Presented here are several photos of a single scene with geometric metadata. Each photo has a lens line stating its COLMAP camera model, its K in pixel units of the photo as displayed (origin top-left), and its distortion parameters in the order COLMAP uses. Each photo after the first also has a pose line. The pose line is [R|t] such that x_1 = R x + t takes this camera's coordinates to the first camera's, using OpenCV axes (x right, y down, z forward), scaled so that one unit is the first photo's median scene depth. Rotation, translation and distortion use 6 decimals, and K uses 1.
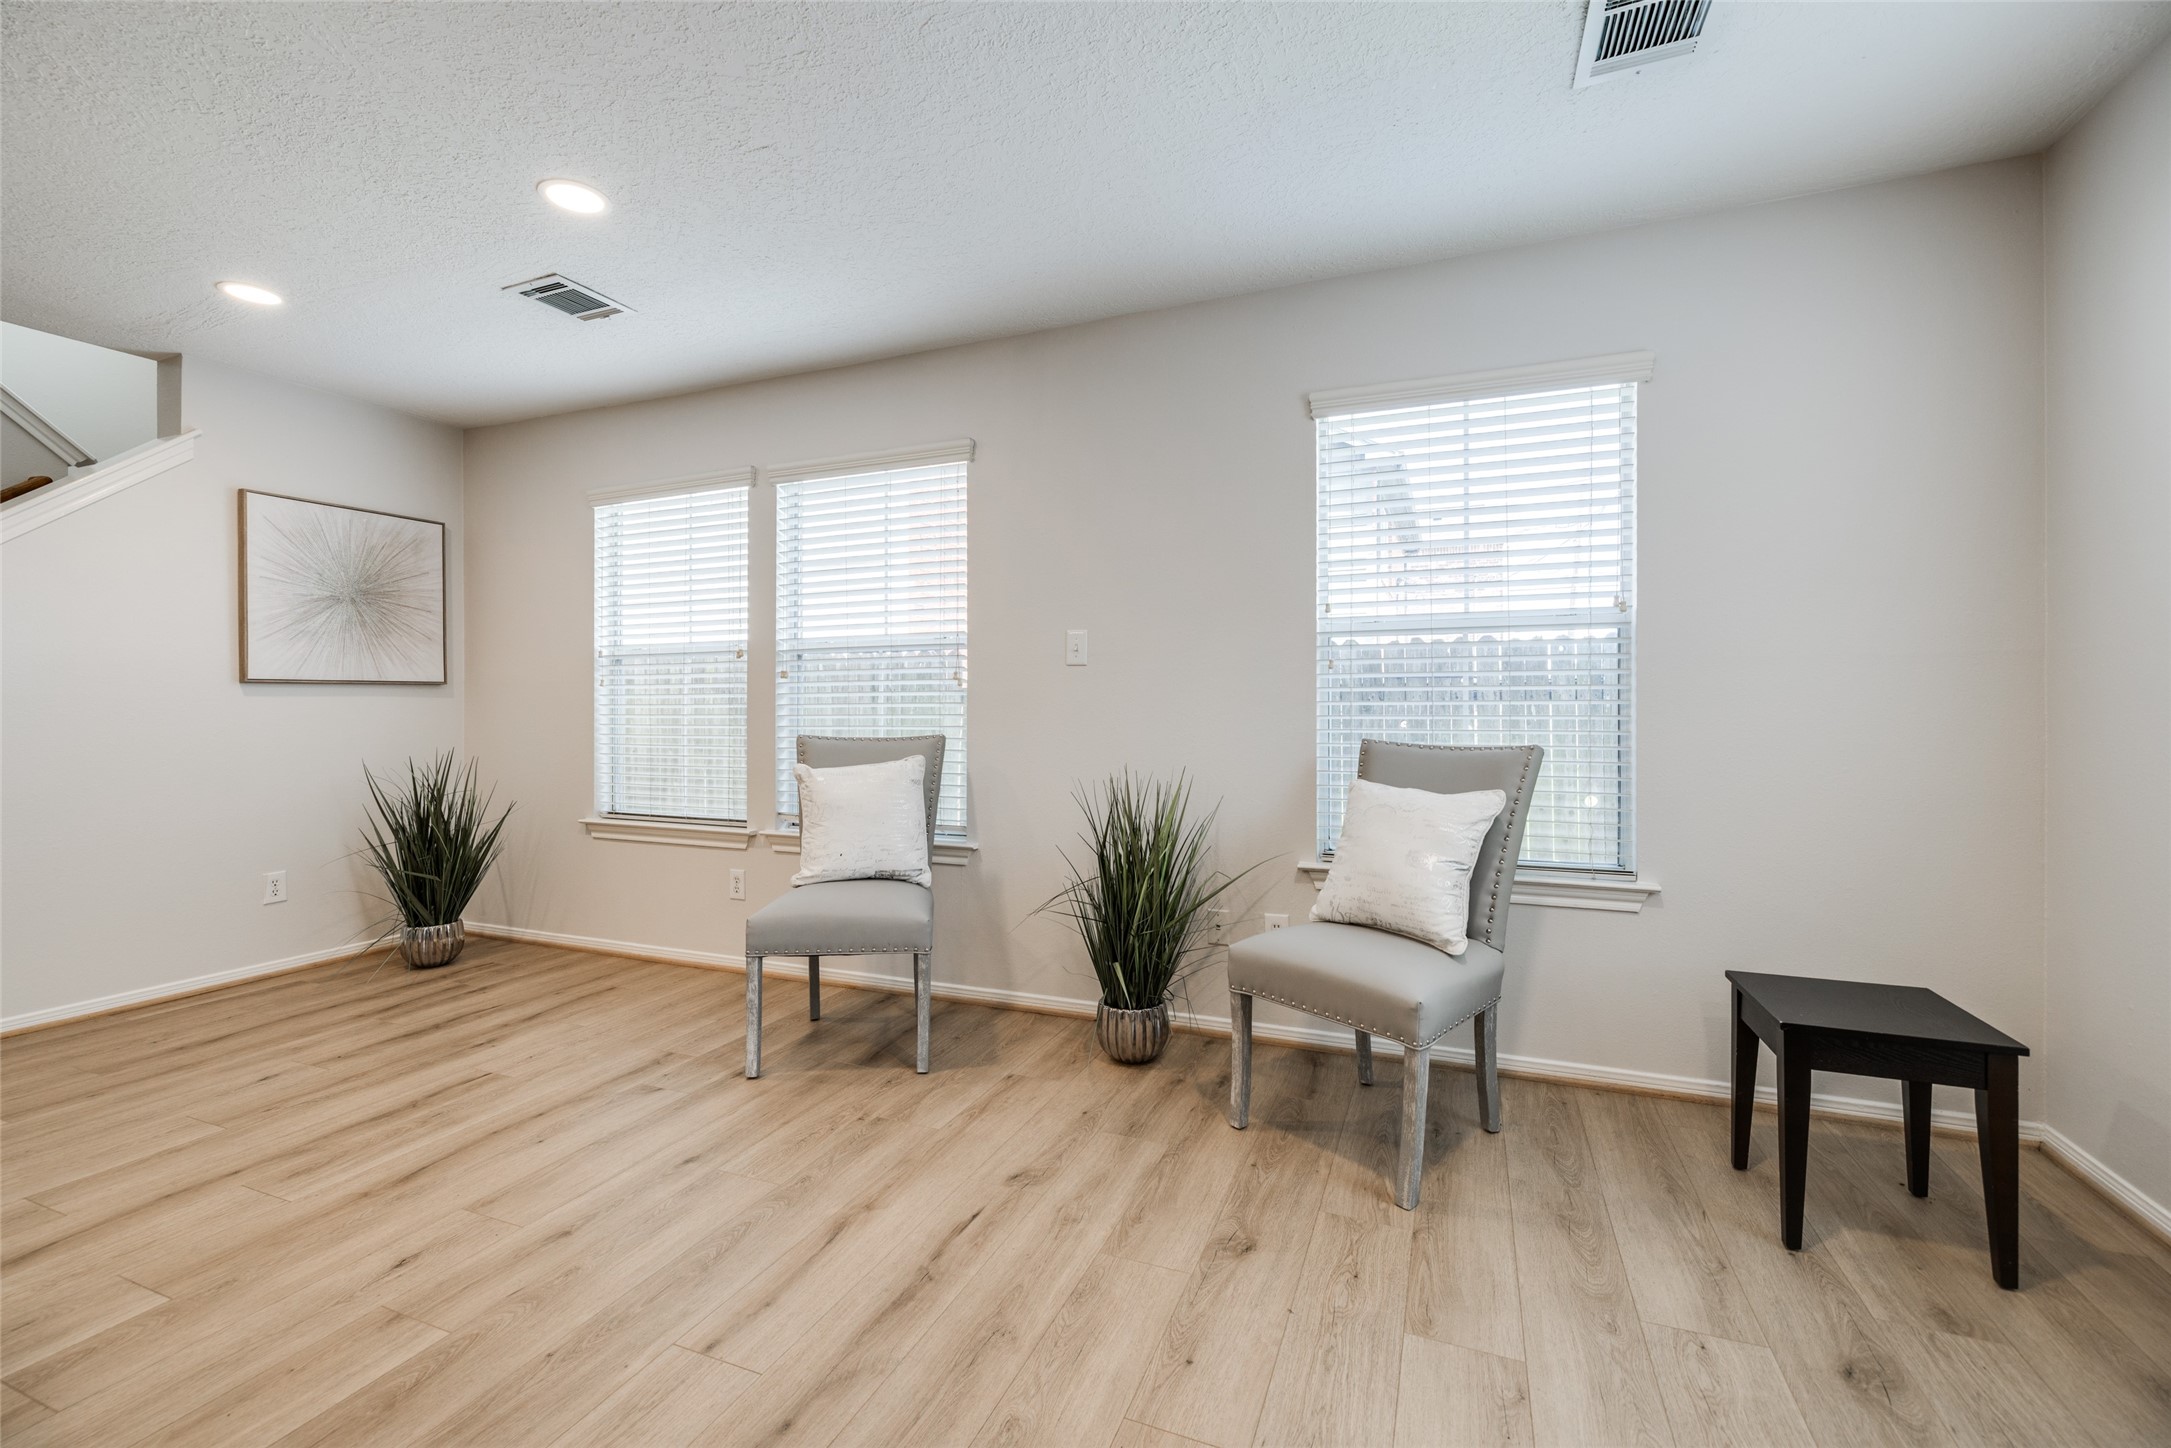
lens RADIAL K [[924.4, 0, 1086.5], [0, 924.4, 712.9], [0, 0, 1]] dist [0.009217, 0.000189]
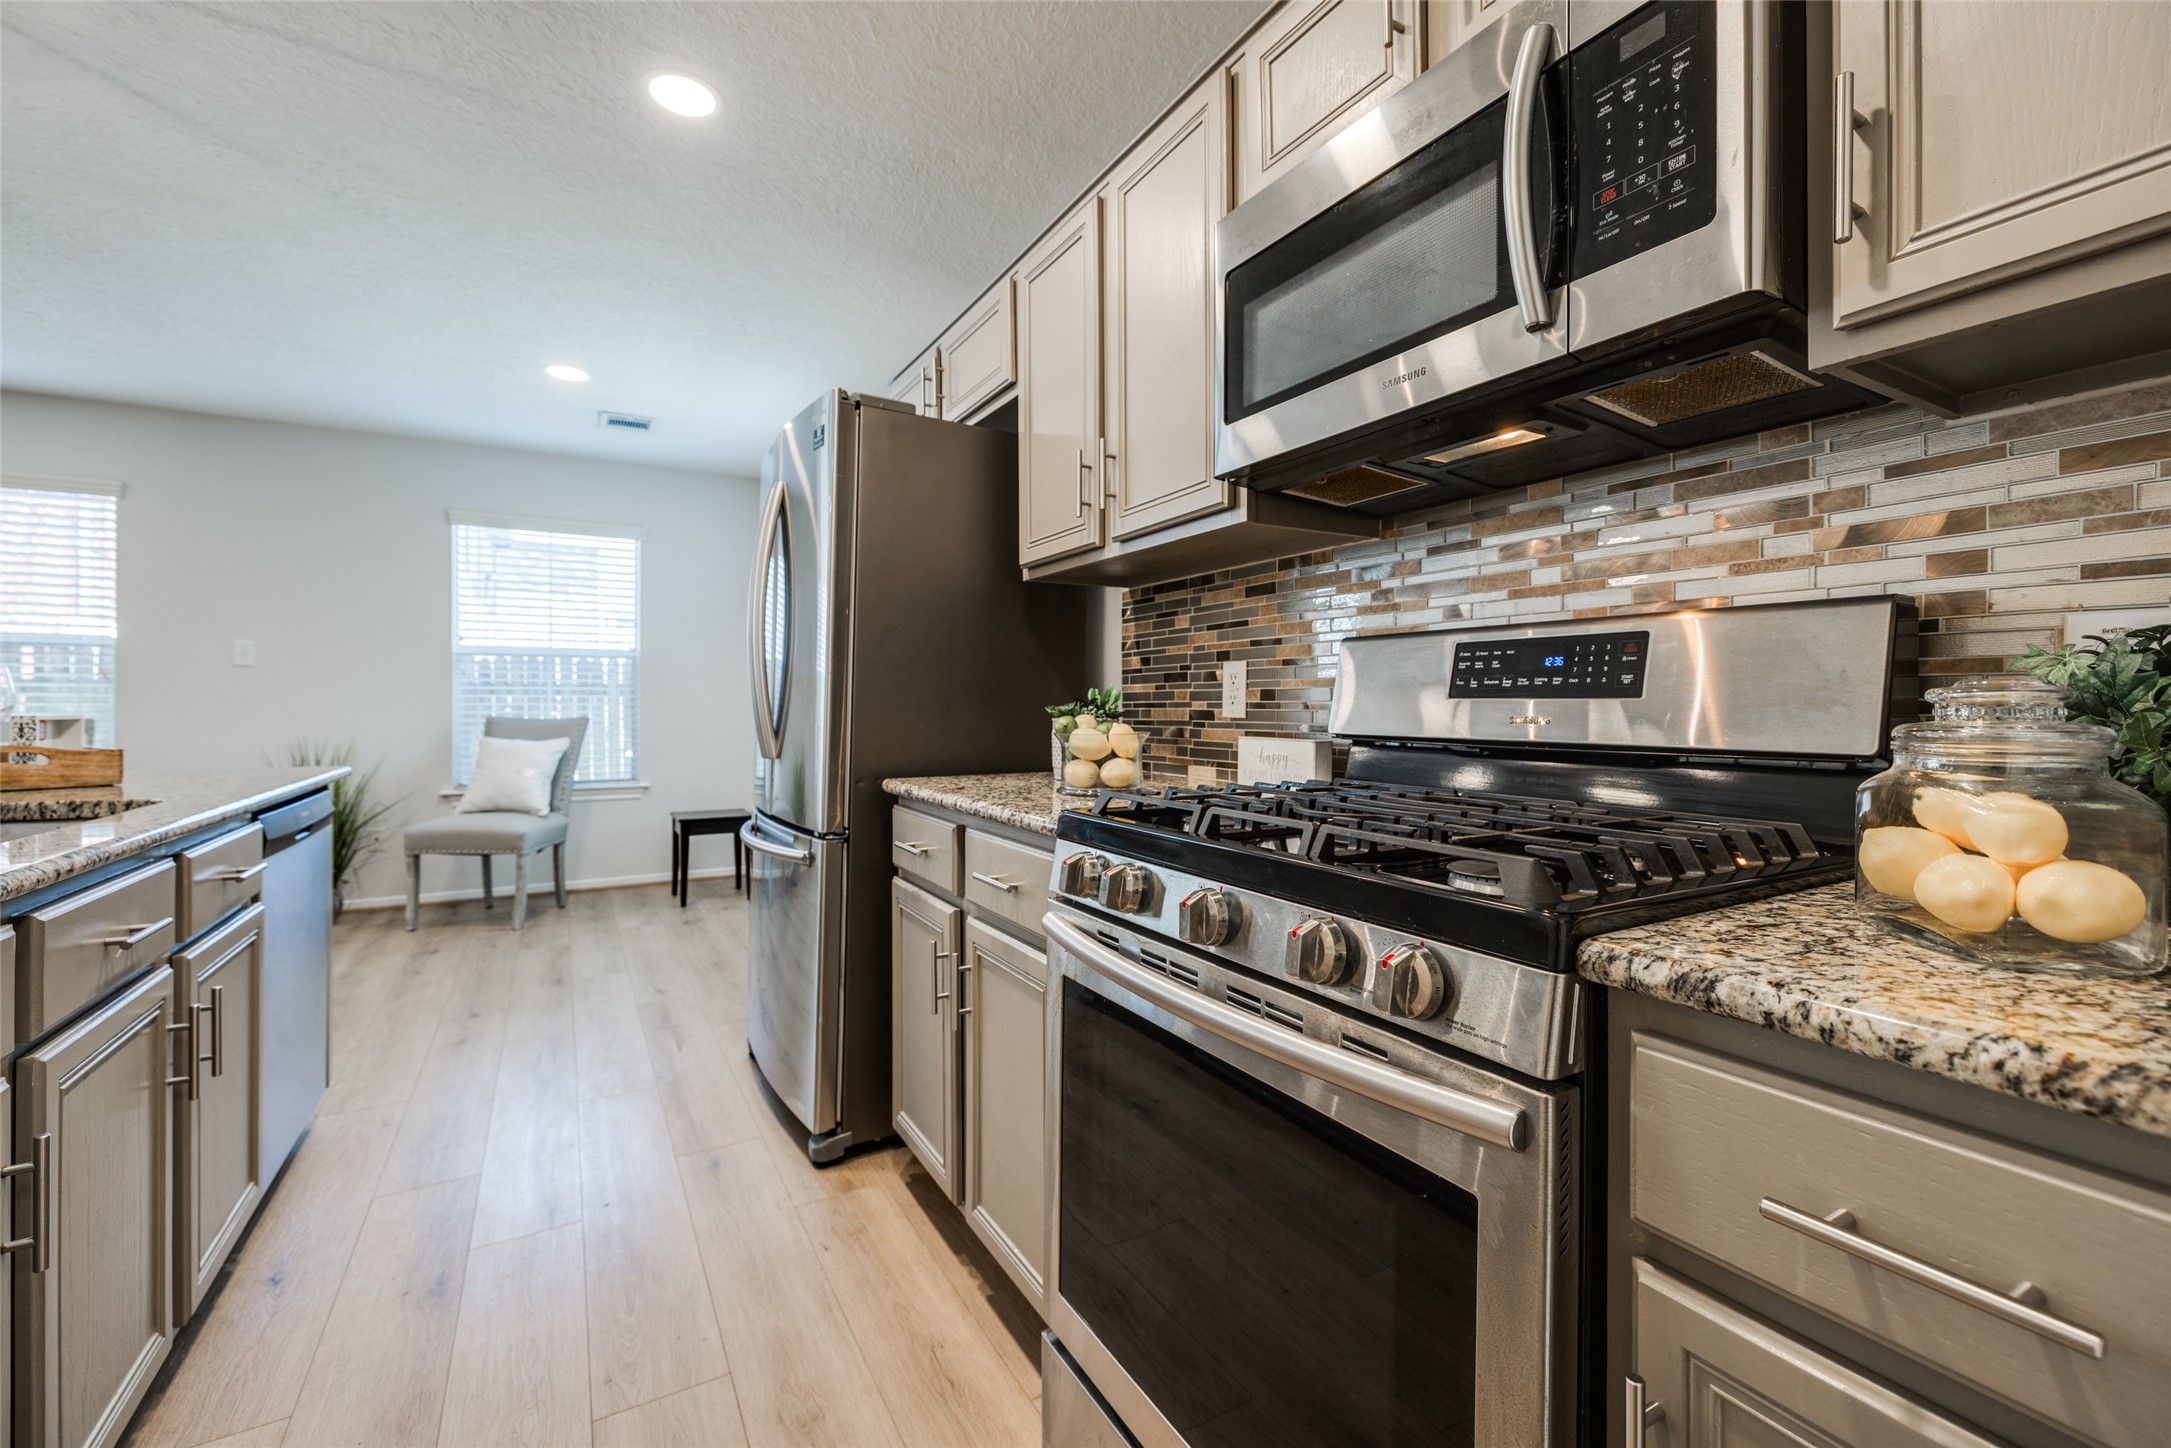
lens RADIAL K [[924.4, 0, 1107.0], [0, 924.4, 705.5], [0, 0, 1]] dist [0.009217, 0.000189]
pose [[0.608530, 0.001323, 0.793529, -0.384680], [0.003804, 0.999982, -0.004585, 0.020500], [-0.793521, 0.005809, 0.608515, -1.013597]]
